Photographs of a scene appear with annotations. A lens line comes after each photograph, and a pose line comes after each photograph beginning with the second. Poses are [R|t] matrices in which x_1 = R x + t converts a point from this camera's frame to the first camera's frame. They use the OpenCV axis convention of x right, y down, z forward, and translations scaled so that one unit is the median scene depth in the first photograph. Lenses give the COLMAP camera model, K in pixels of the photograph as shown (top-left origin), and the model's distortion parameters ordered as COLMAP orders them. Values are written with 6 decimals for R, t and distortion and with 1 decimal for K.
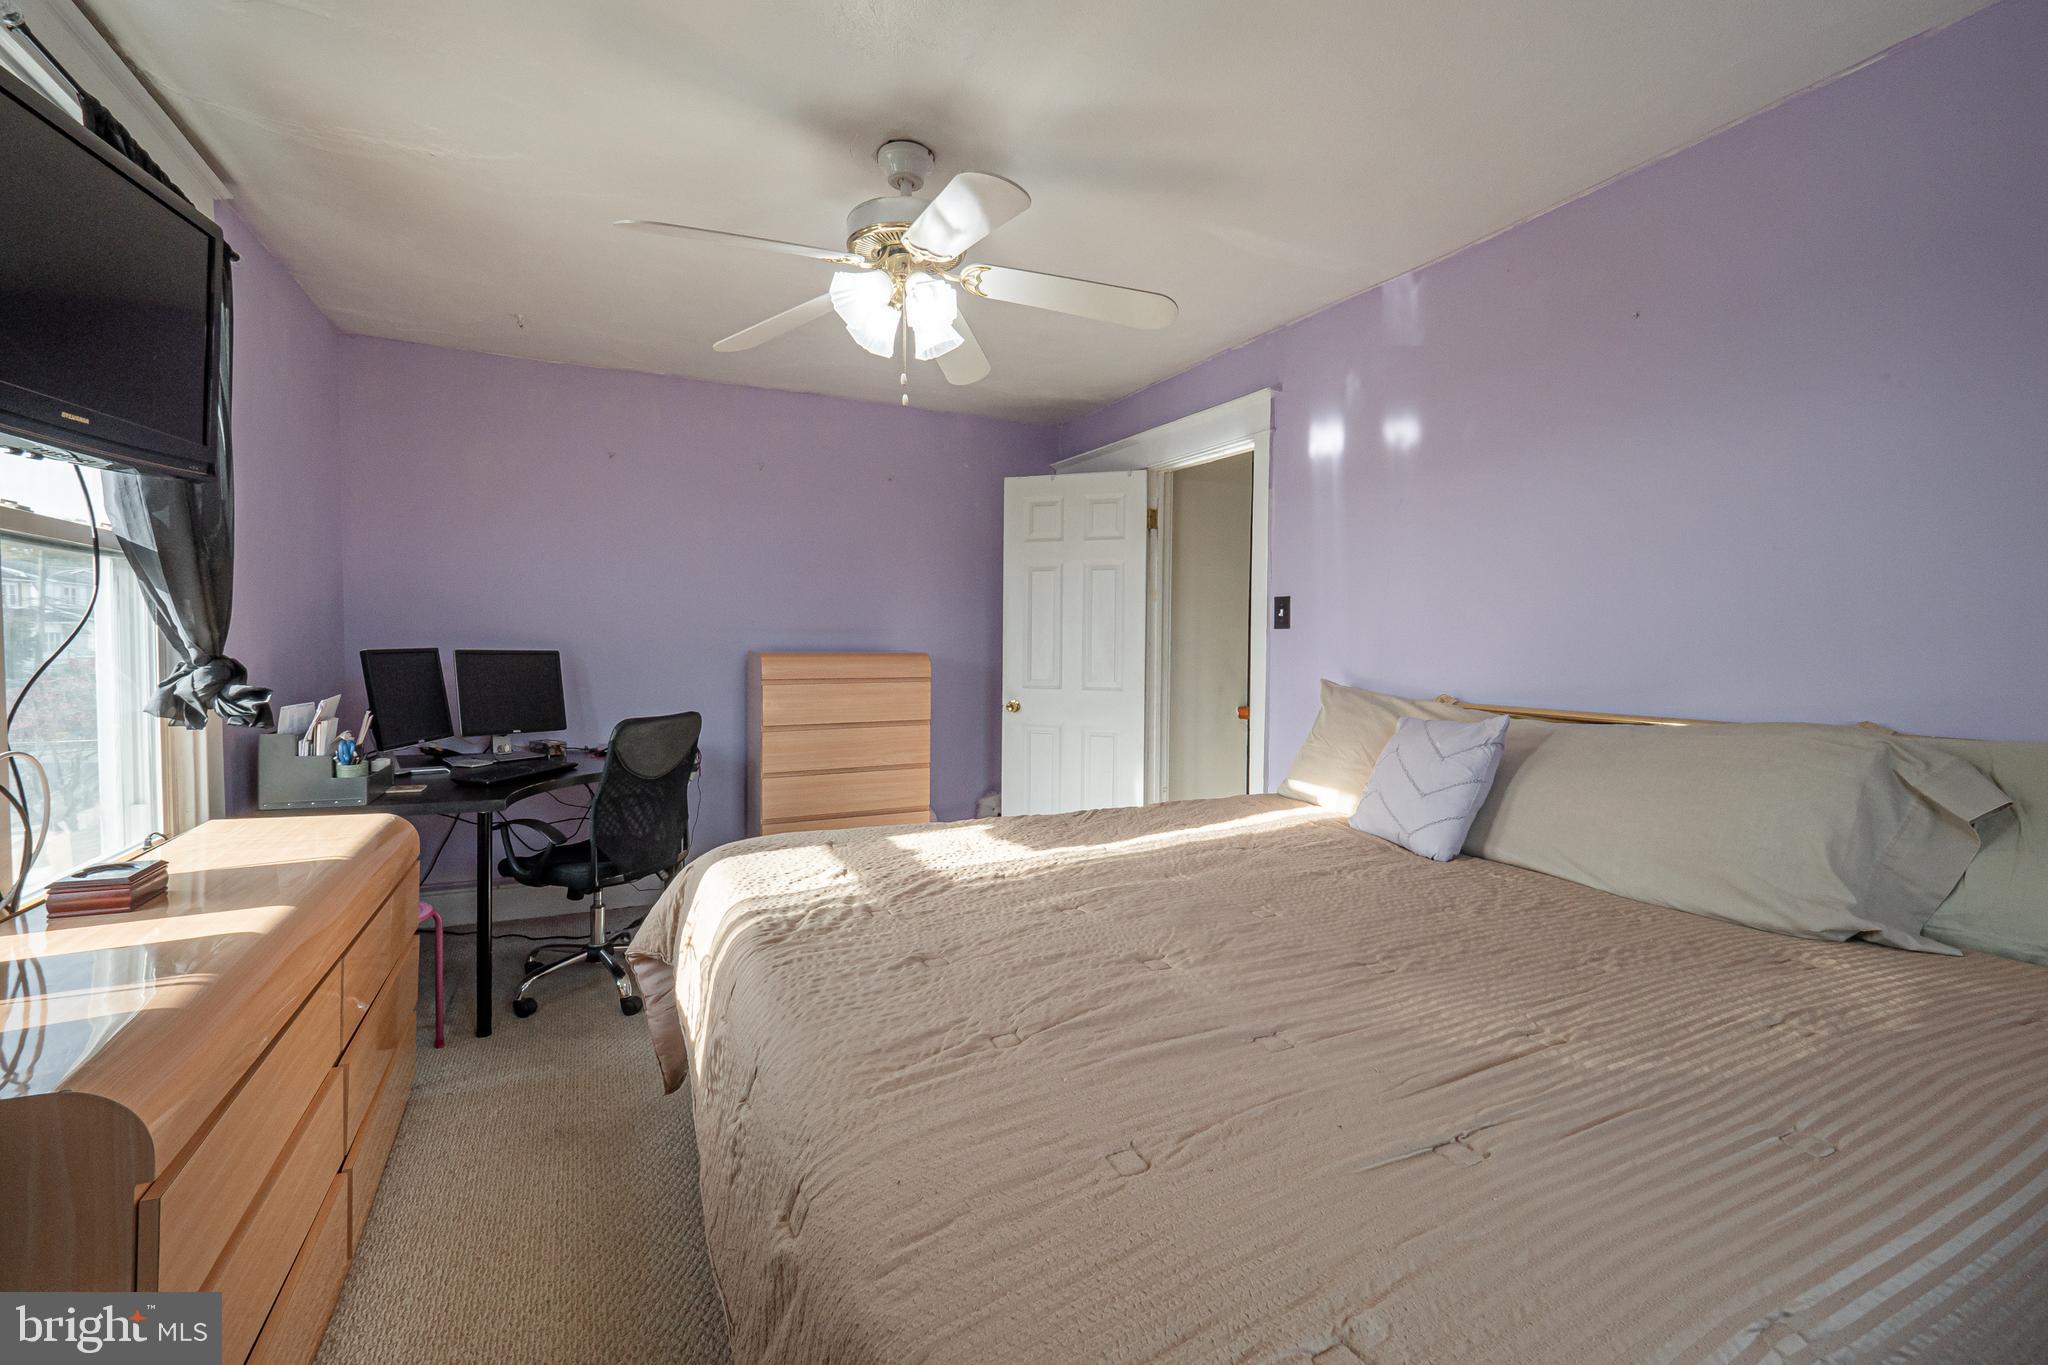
lens RADIAL K [[853.6, 0, 1015.5], [0, 853.6, 661.2], [0, 0, 1]] dist [-0.002968, -0.000768]
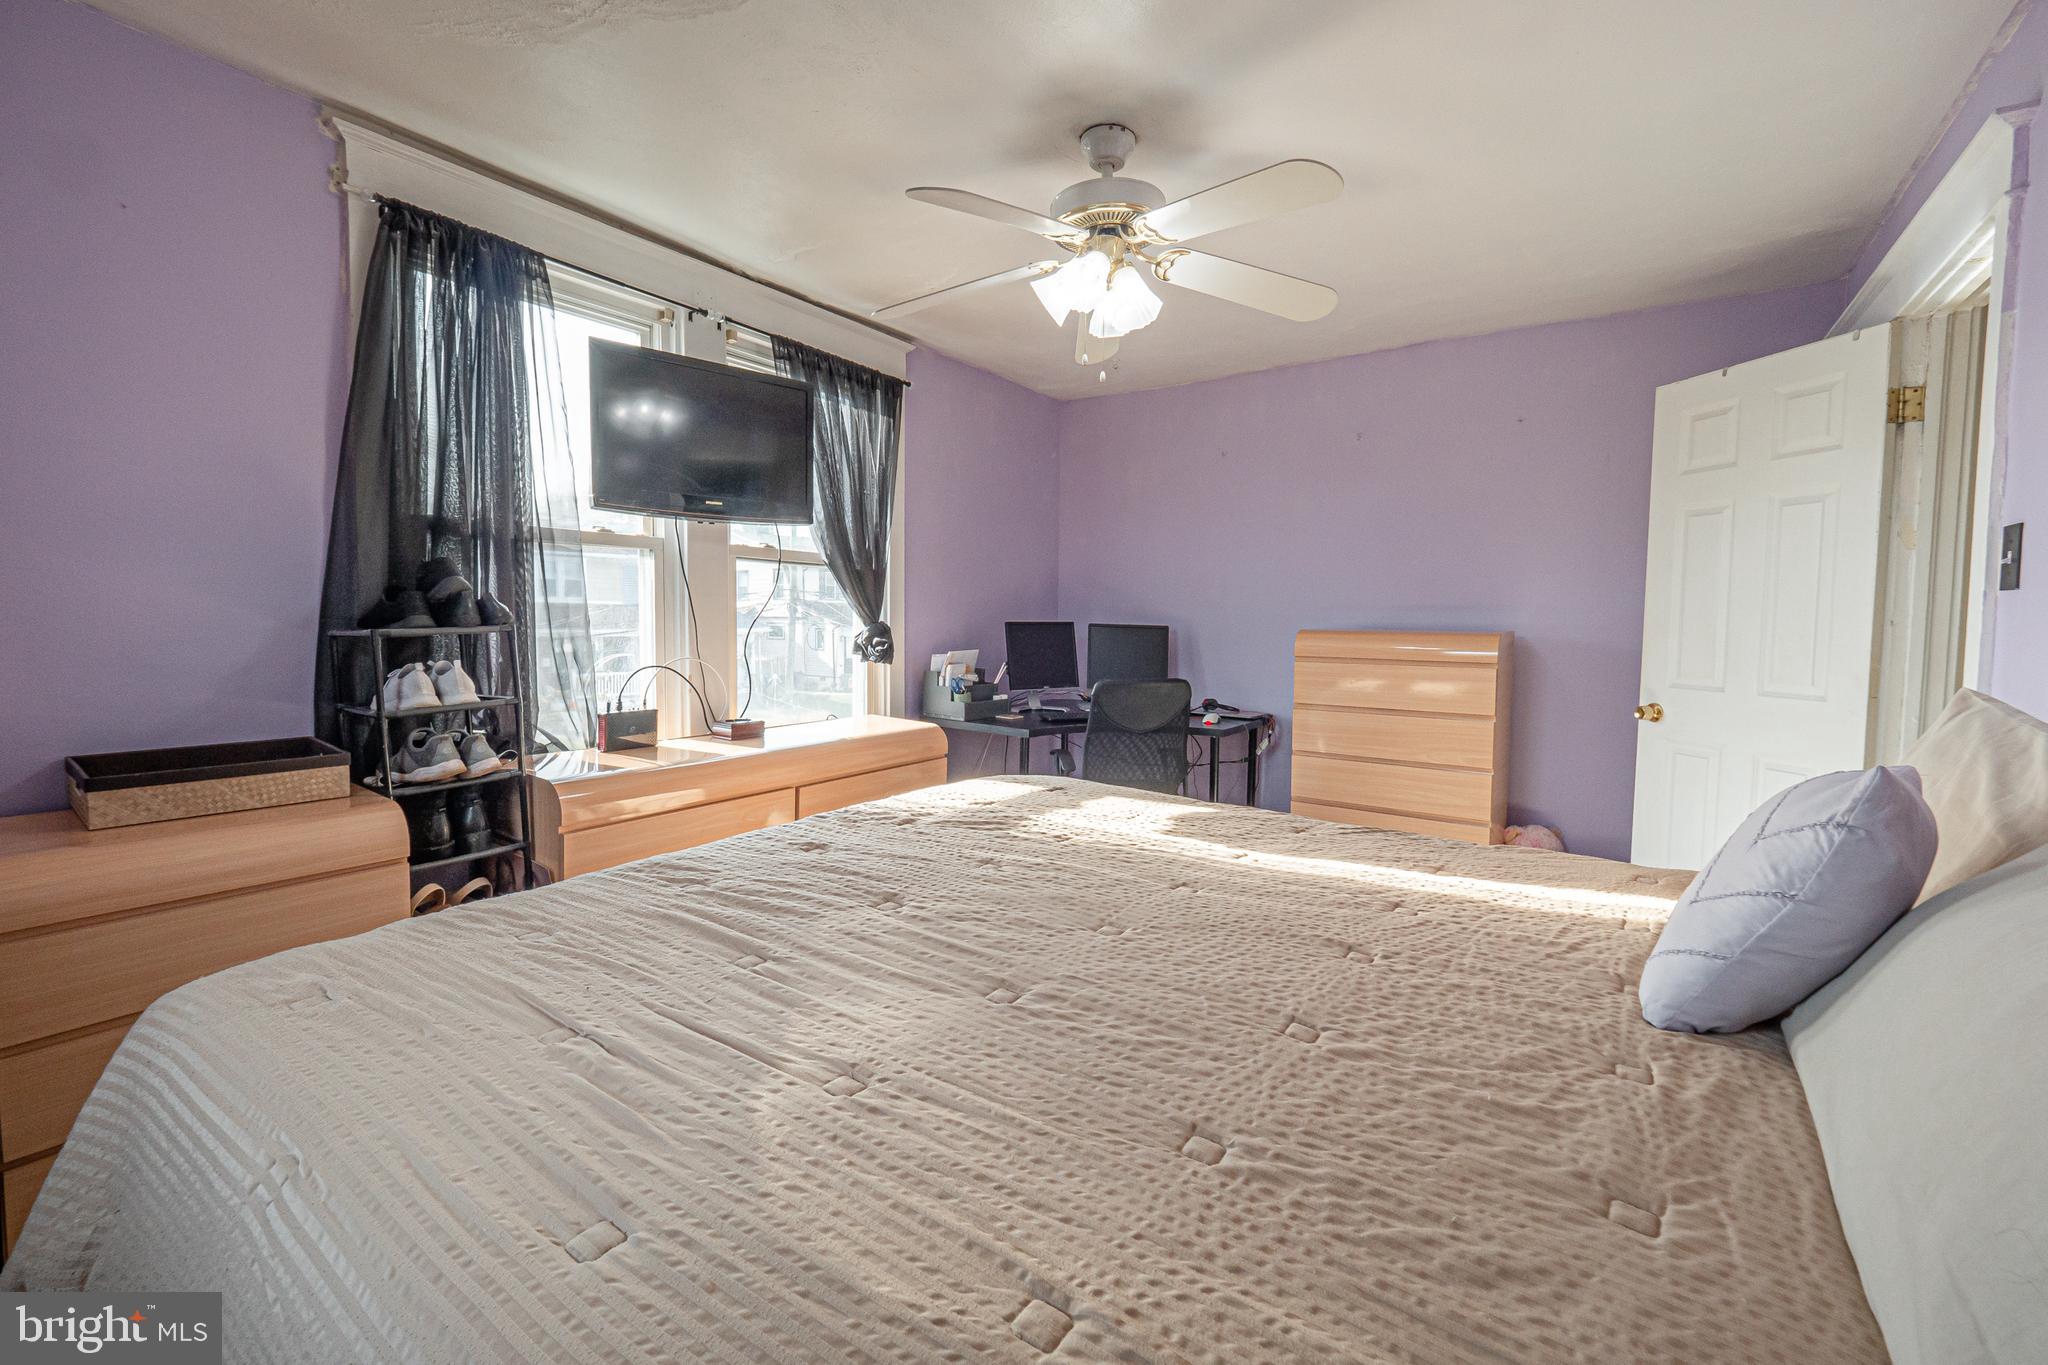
lens RADIAL K [[853.6, 0, 1015.5], [0, 853.6, 661.2], [0, 0, 1]] dist [-0.002968, -0.000768]
pose [[0.482978, 0.044196, -0.874517, 0.590832], [-0.031764, 0.998952, 0.032942, 0.007636], [0.875056, 0.011868, 0.483876, 0.323009]]
